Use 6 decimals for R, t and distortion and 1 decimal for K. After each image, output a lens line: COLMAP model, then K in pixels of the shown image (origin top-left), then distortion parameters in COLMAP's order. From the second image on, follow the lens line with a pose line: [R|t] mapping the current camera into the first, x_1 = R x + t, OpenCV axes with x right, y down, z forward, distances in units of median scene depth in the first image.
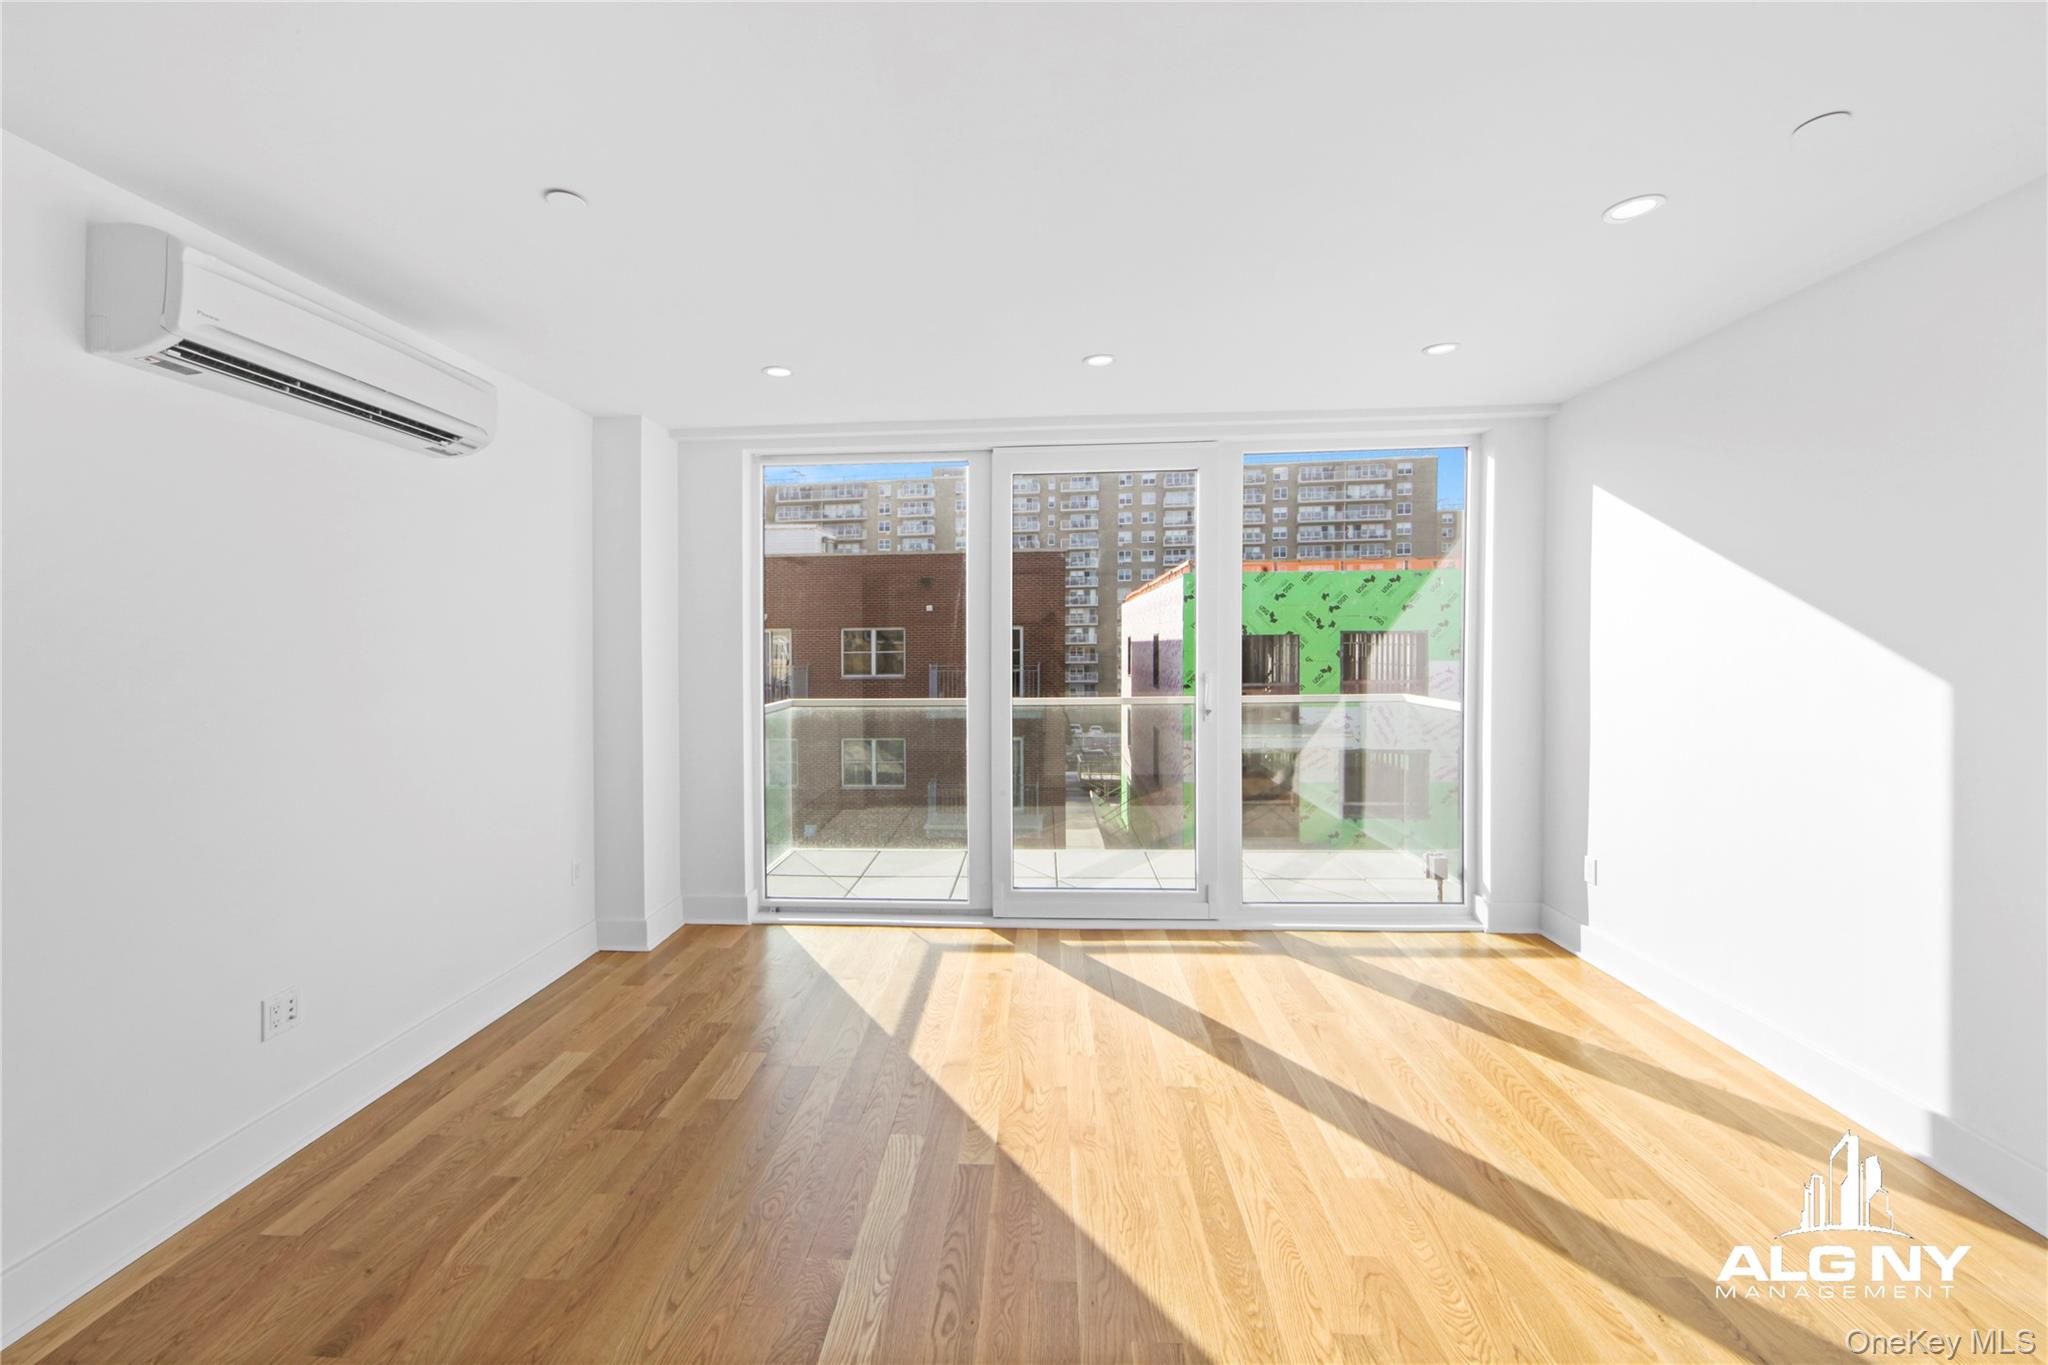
lens RADIAL K [[825.8, 0, 979.4], [0, 825.8, 641.7], [0, 0, 1]] dist [-0.012262, 0.001986]
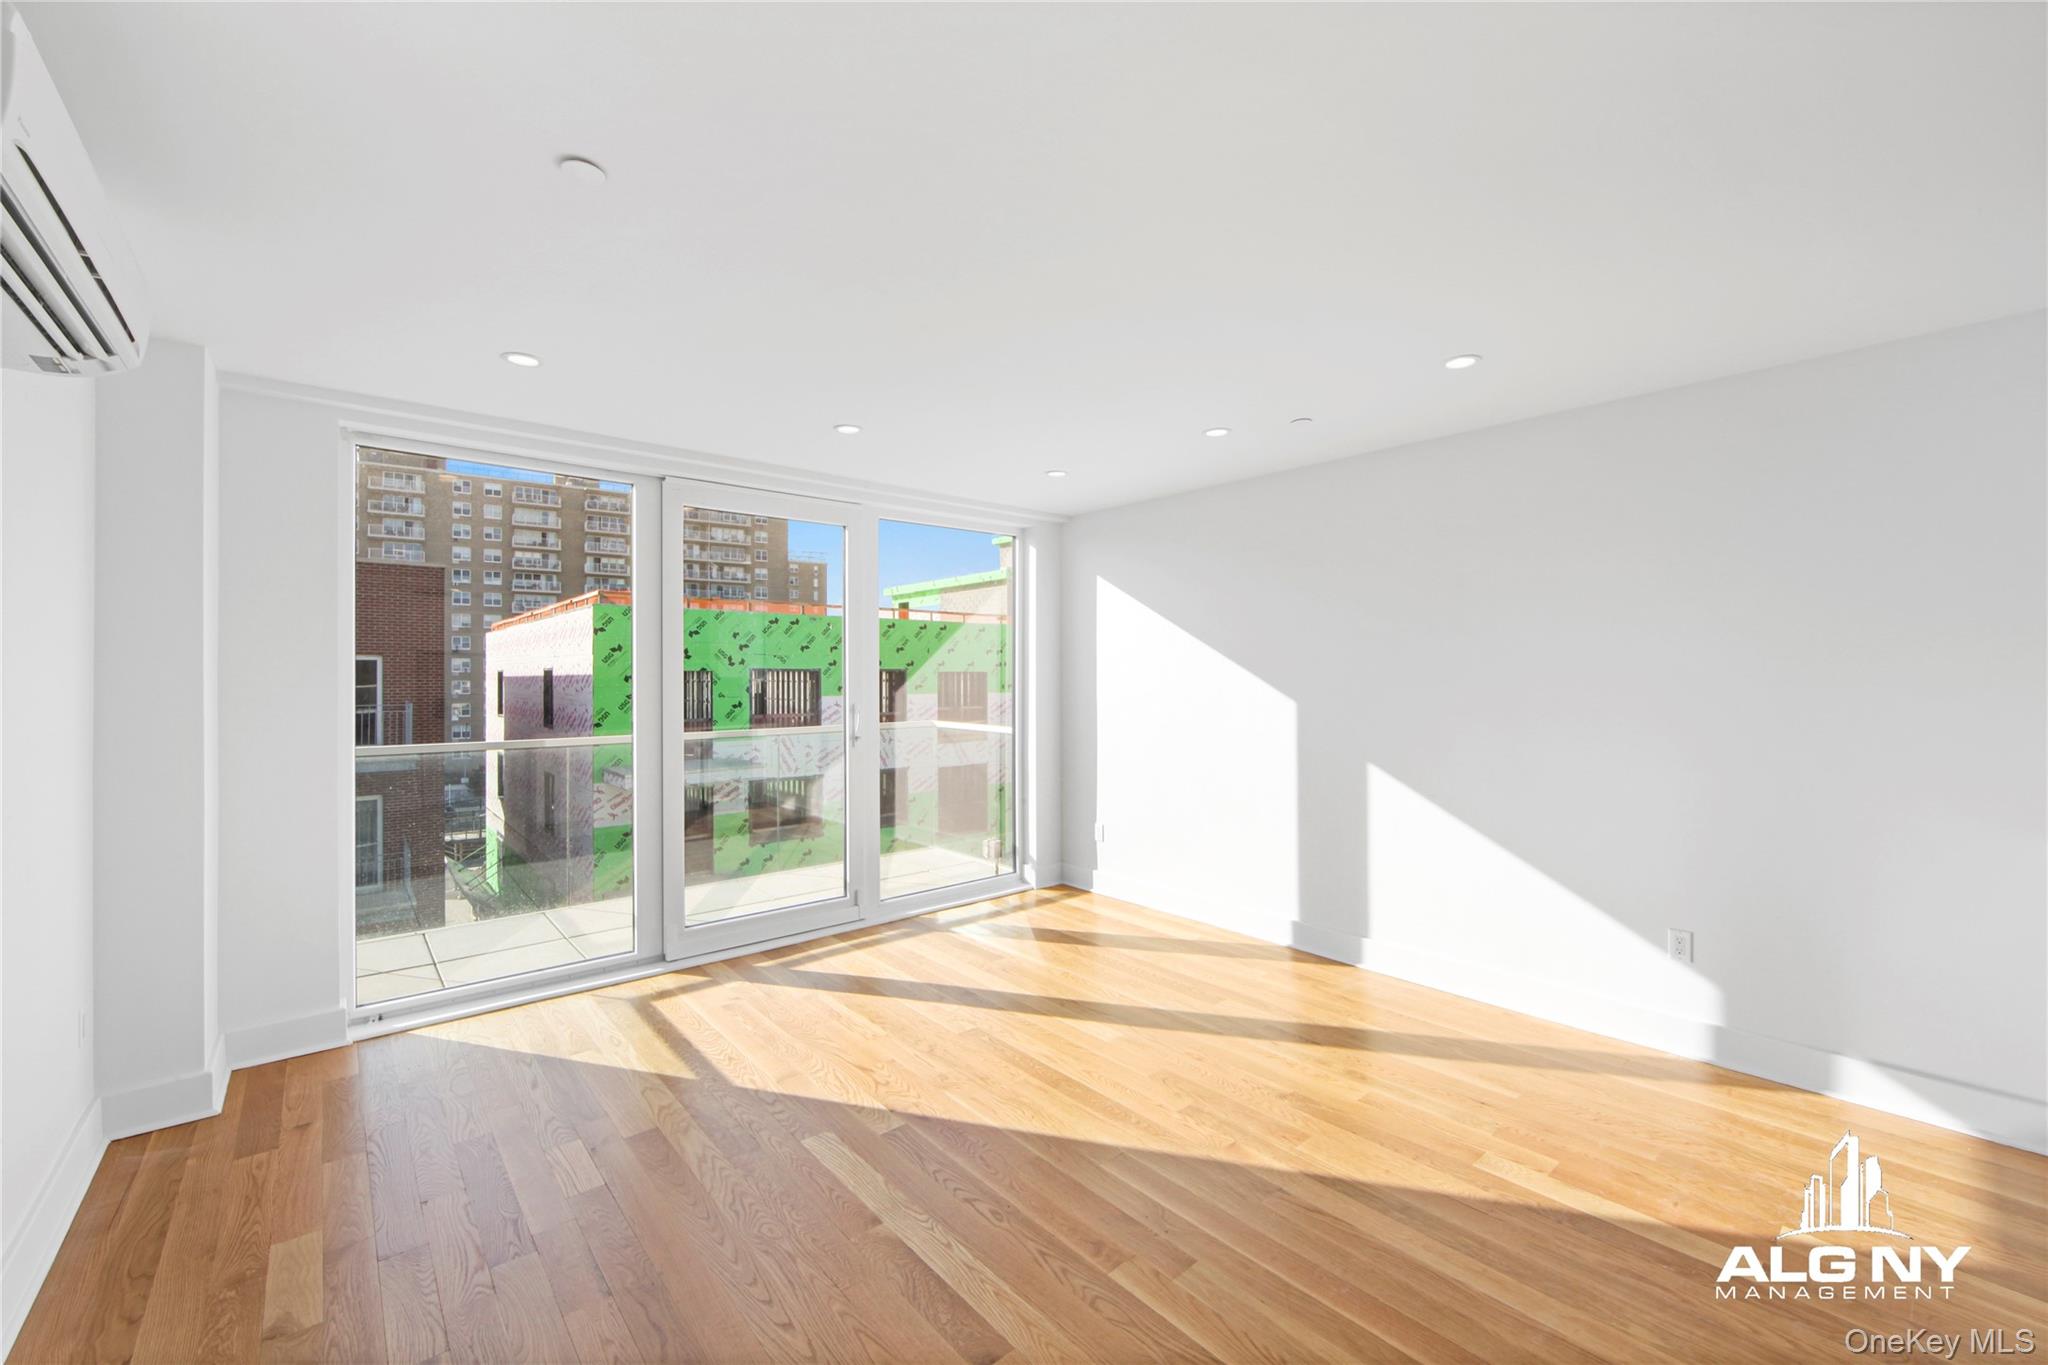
lens RADIAL K [[825.8, 0, 1009.2], [0, 825.8, 675.8], [0, 0, 1]] dist [-0.012262, 0.001986]
pose [[0.714243, 0.010021, 0.699826, -0.387597], [-0.008022, 0.999949, -0.006131, 0.001869], [-0.699852, -0.001235, 0.714287, 0.032459]]
